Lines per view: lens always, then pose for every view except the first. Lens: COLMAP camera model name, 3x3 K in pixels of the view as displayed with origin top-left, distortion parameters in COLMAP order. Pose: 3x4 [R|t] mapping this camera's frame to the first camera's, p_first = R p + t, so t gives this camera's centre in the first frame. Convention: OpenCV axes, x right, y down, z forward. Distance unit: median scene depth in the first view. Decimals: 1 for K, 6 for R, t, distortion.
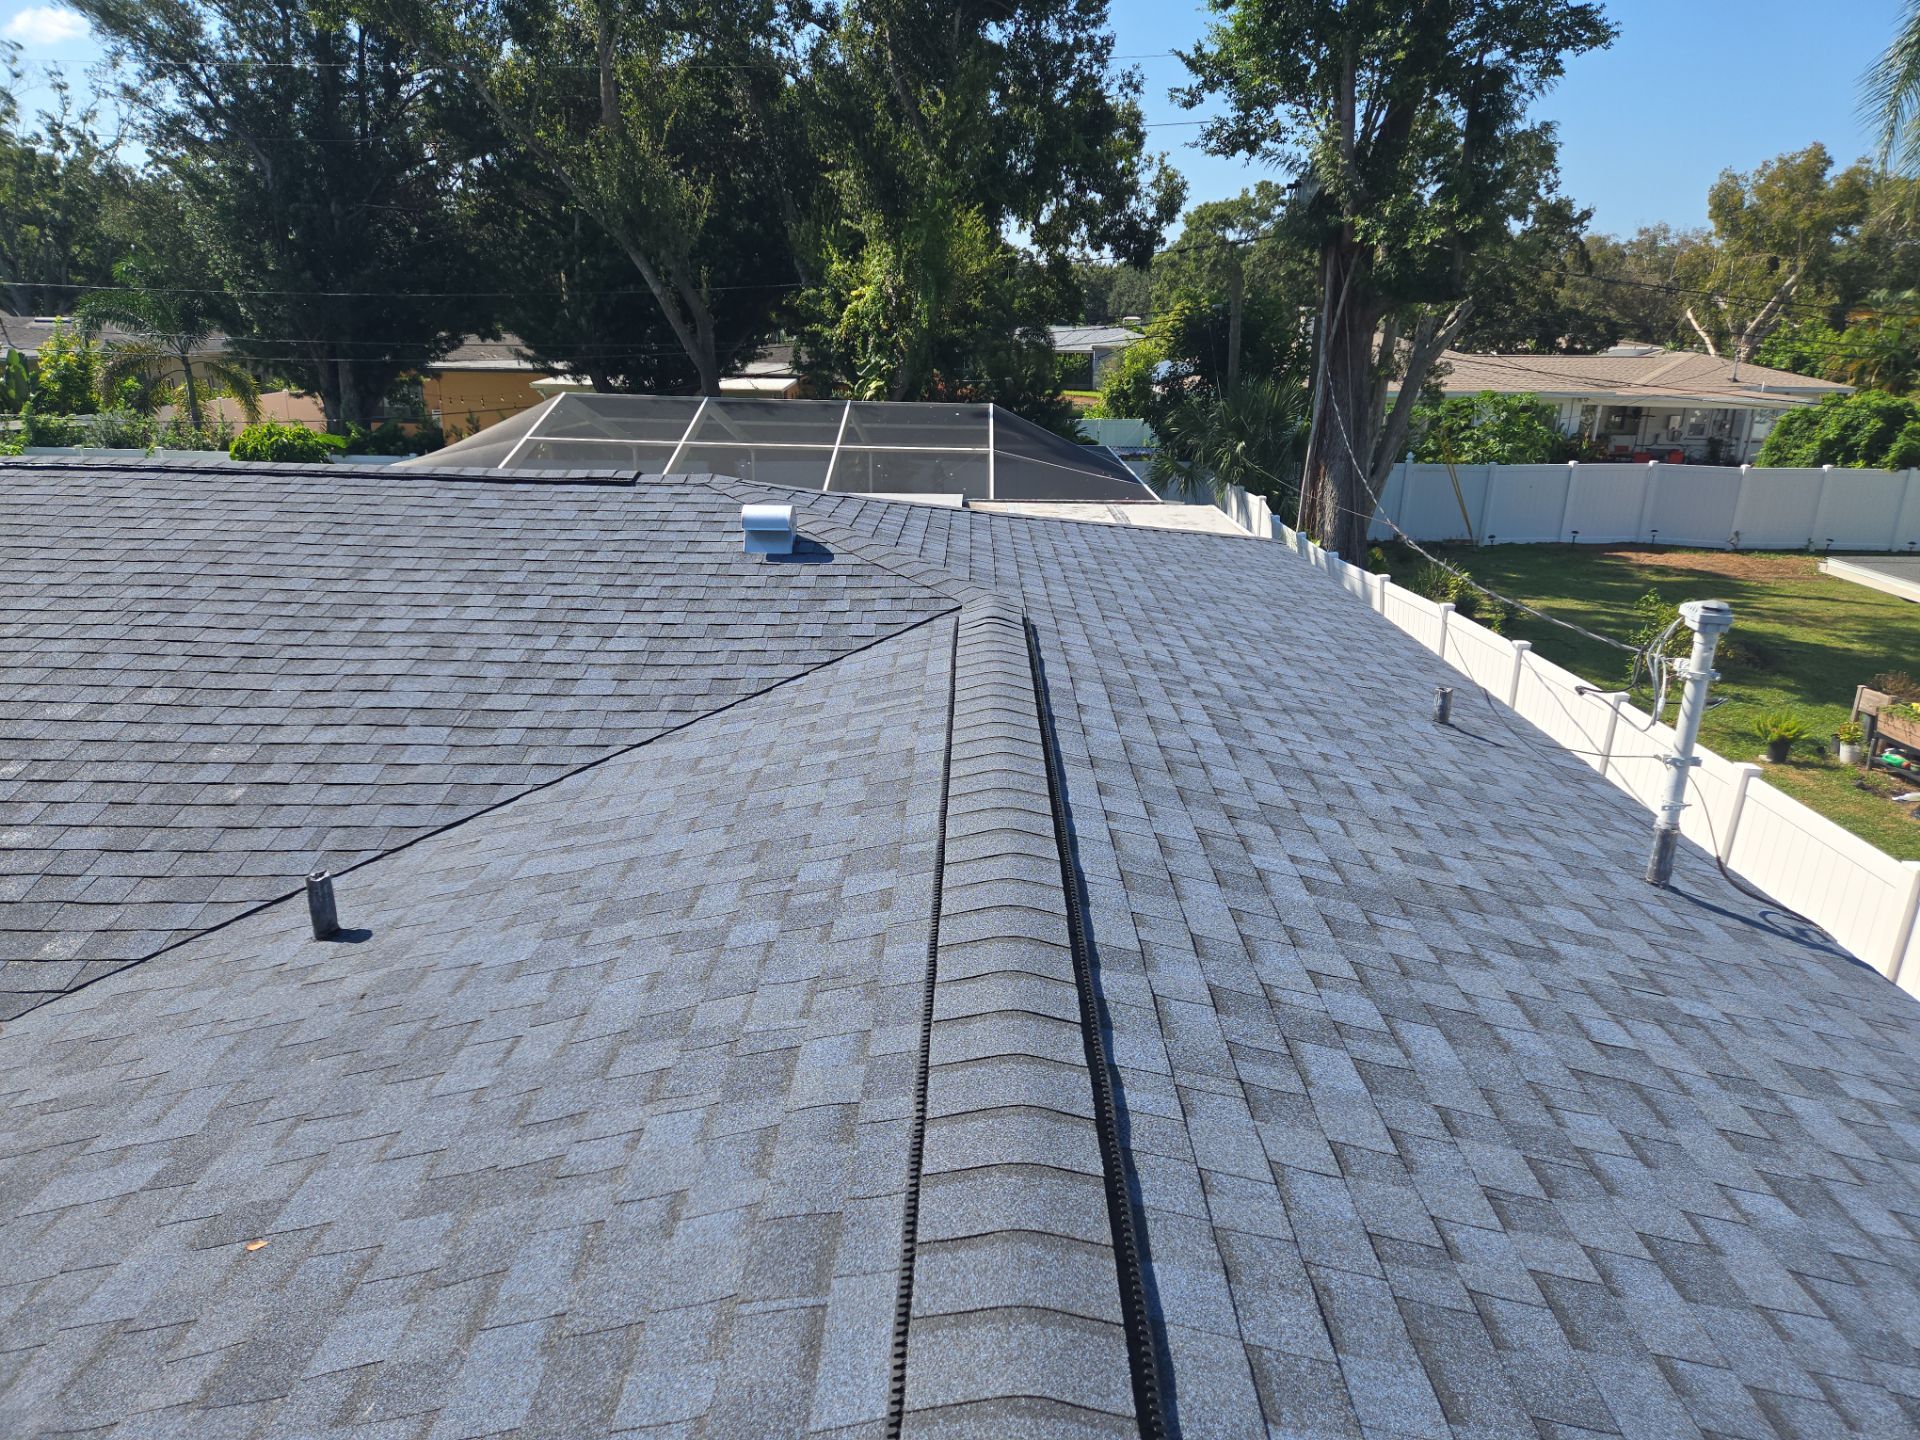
lens RADIAL K [[1279.9, 0, 965.4], [0, 1279.9, 734.2], [0, 0, 1]] dist [0.082819, -0.071584]
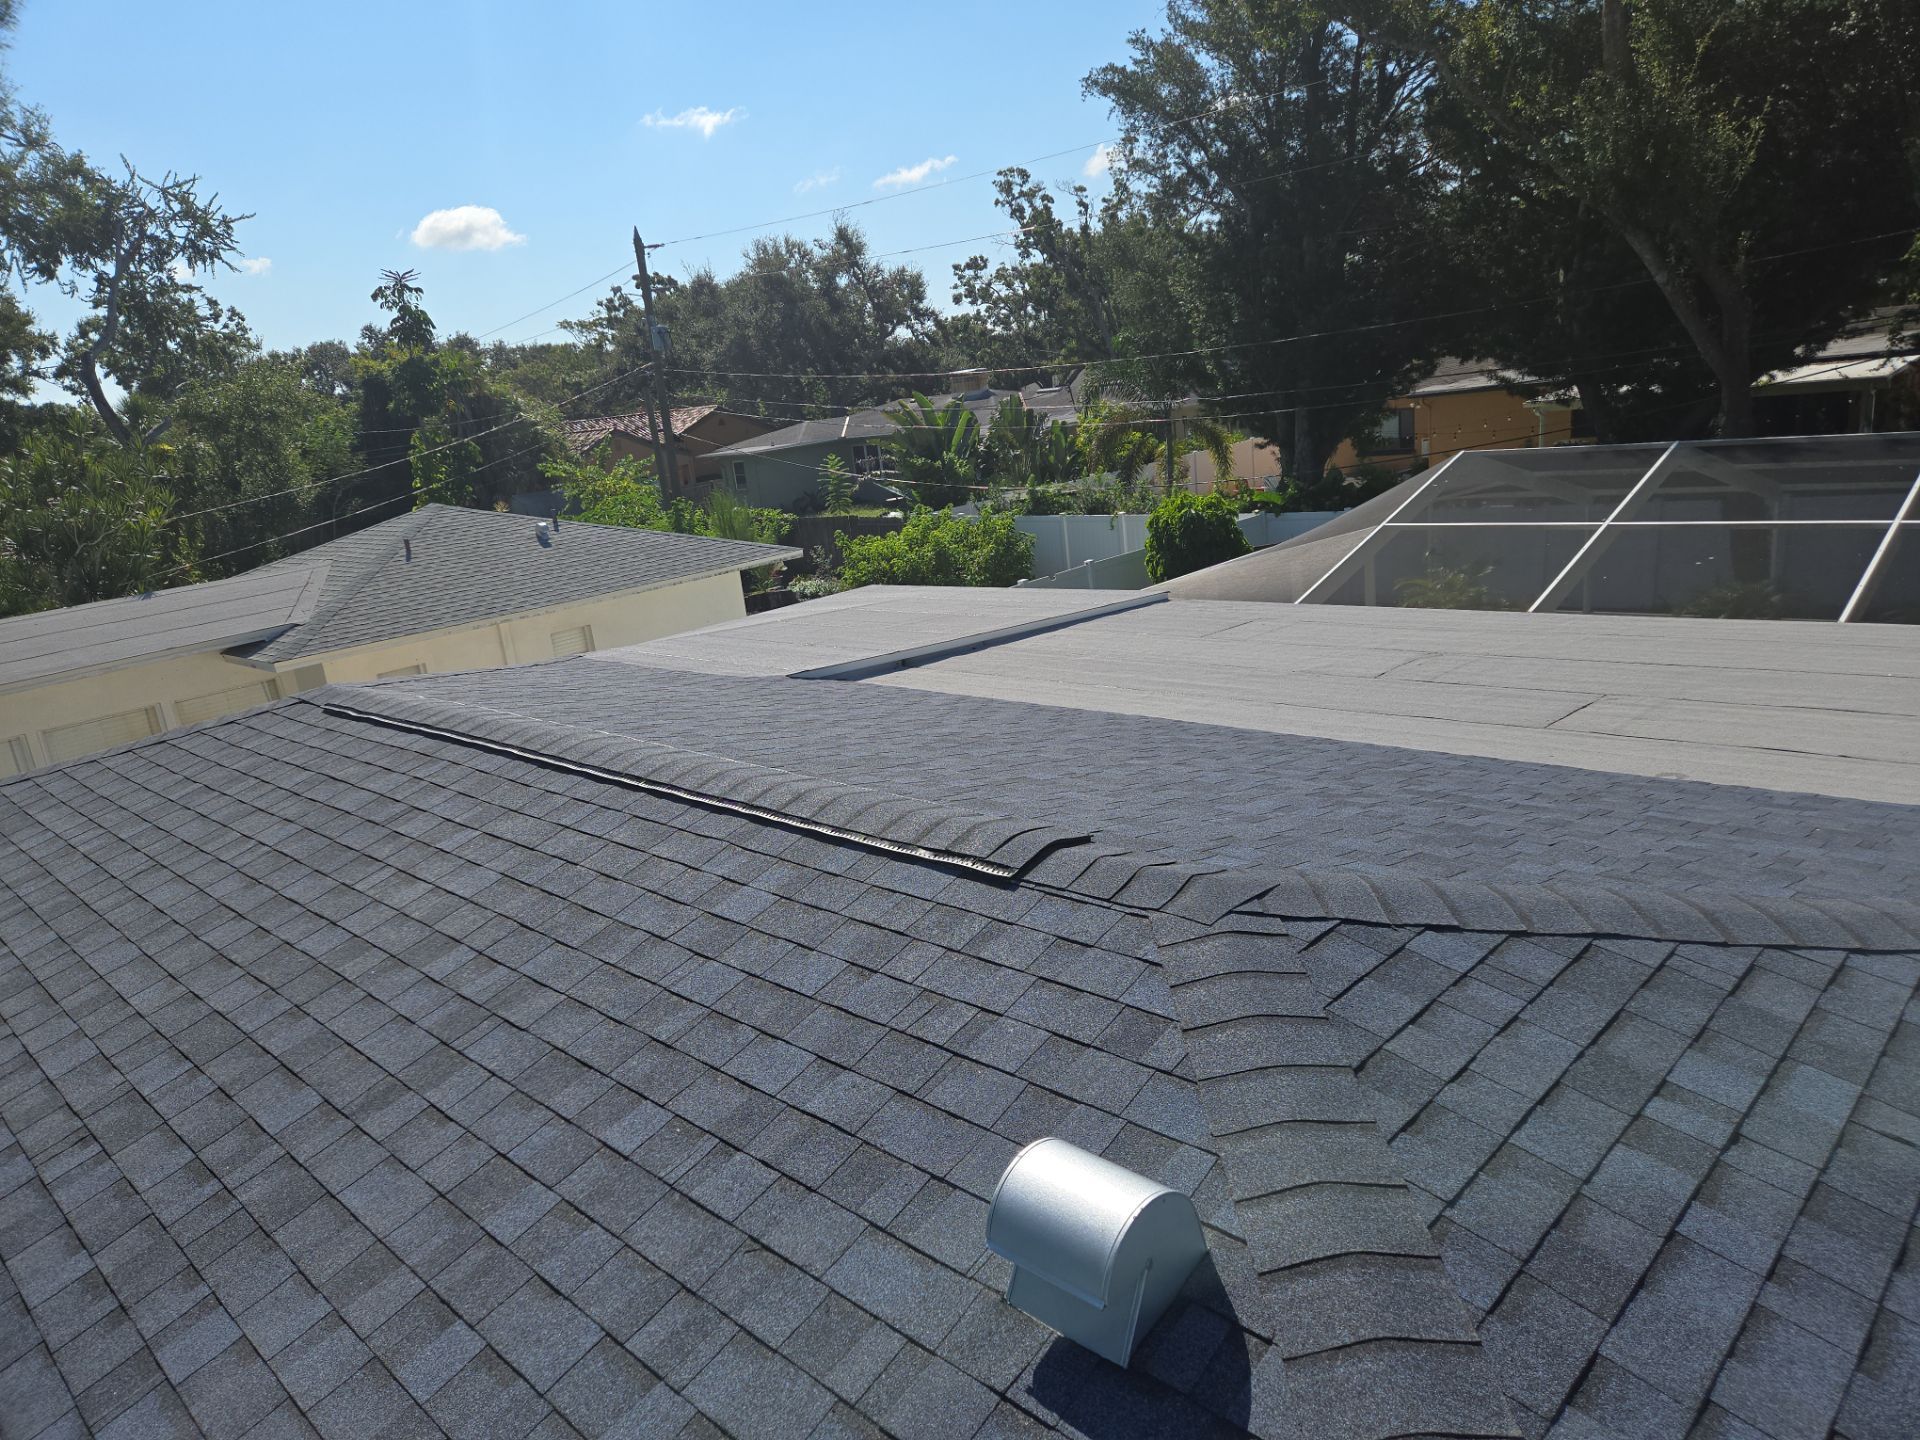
lens RADIAL K [[1279.9, 0, 955.7], [0, 1279.9, 734.8], [0, 0, 1]] dist [0.082819, -0.071584]
pose [[0.717211, 0.090215, -0.690992, 0.013377], [-0.088893, 0.995328, 0.037682, -0.140219], [0.691163, 0.034399, 0.721880, 0.360185]]
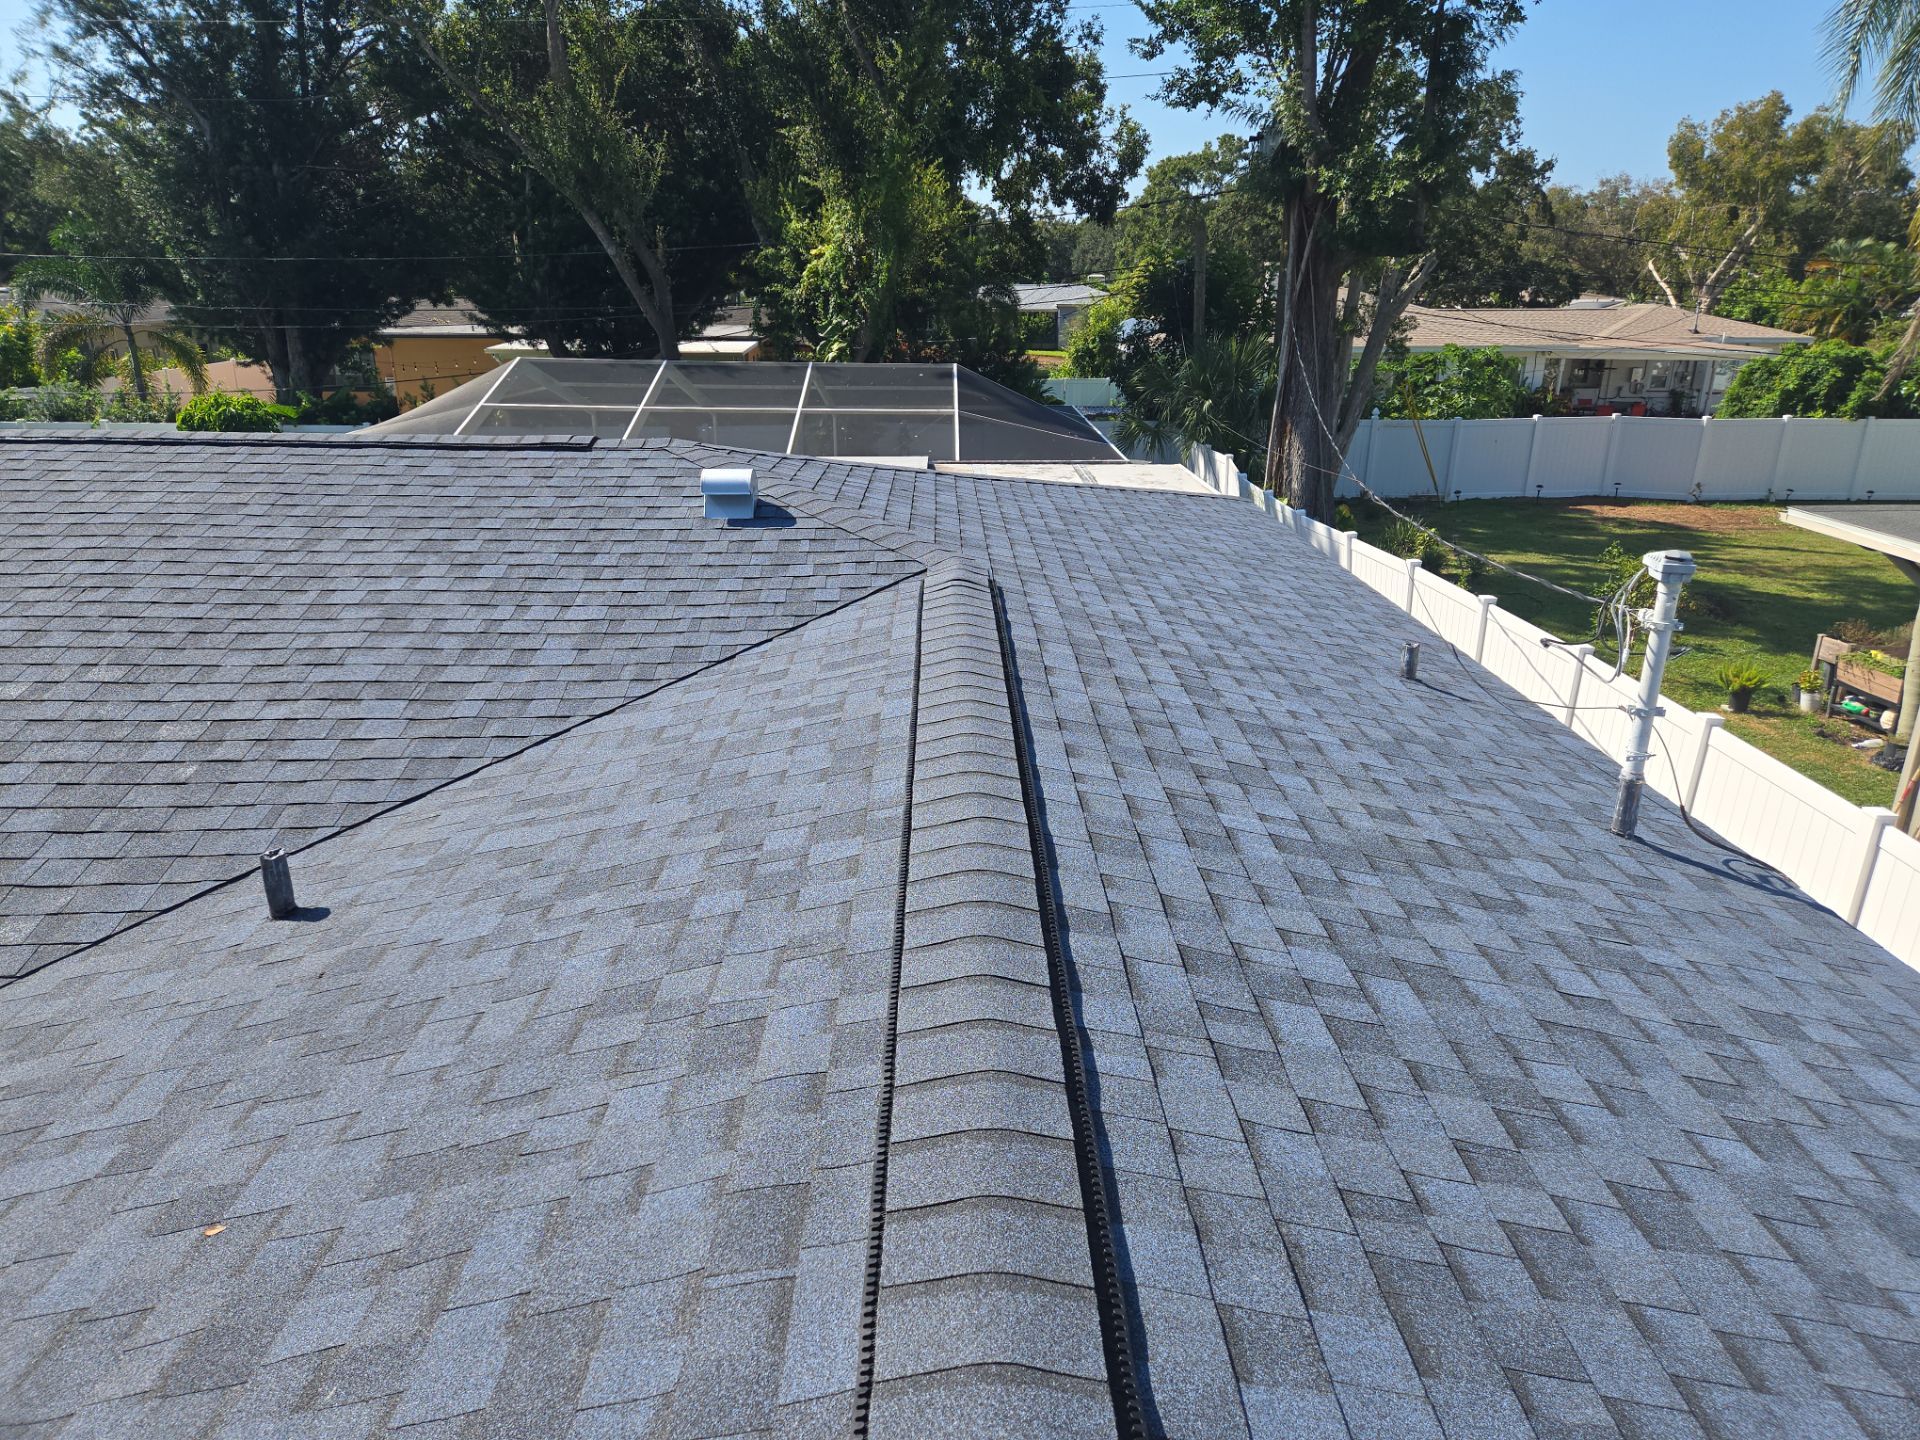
lens RADIAL K [[1279.9, 0, 963.8], [0, 1279.9, 737.2], [0, 0, 1]] dist [0.082819, -0.071584]
pose [[0.999602, -0.018892, 0.020970, 0.001228], [0.018258, 0.999383, 0.030001, 0.000293], [-0.021524, -0.029606, 0.999330, 0.003223]]
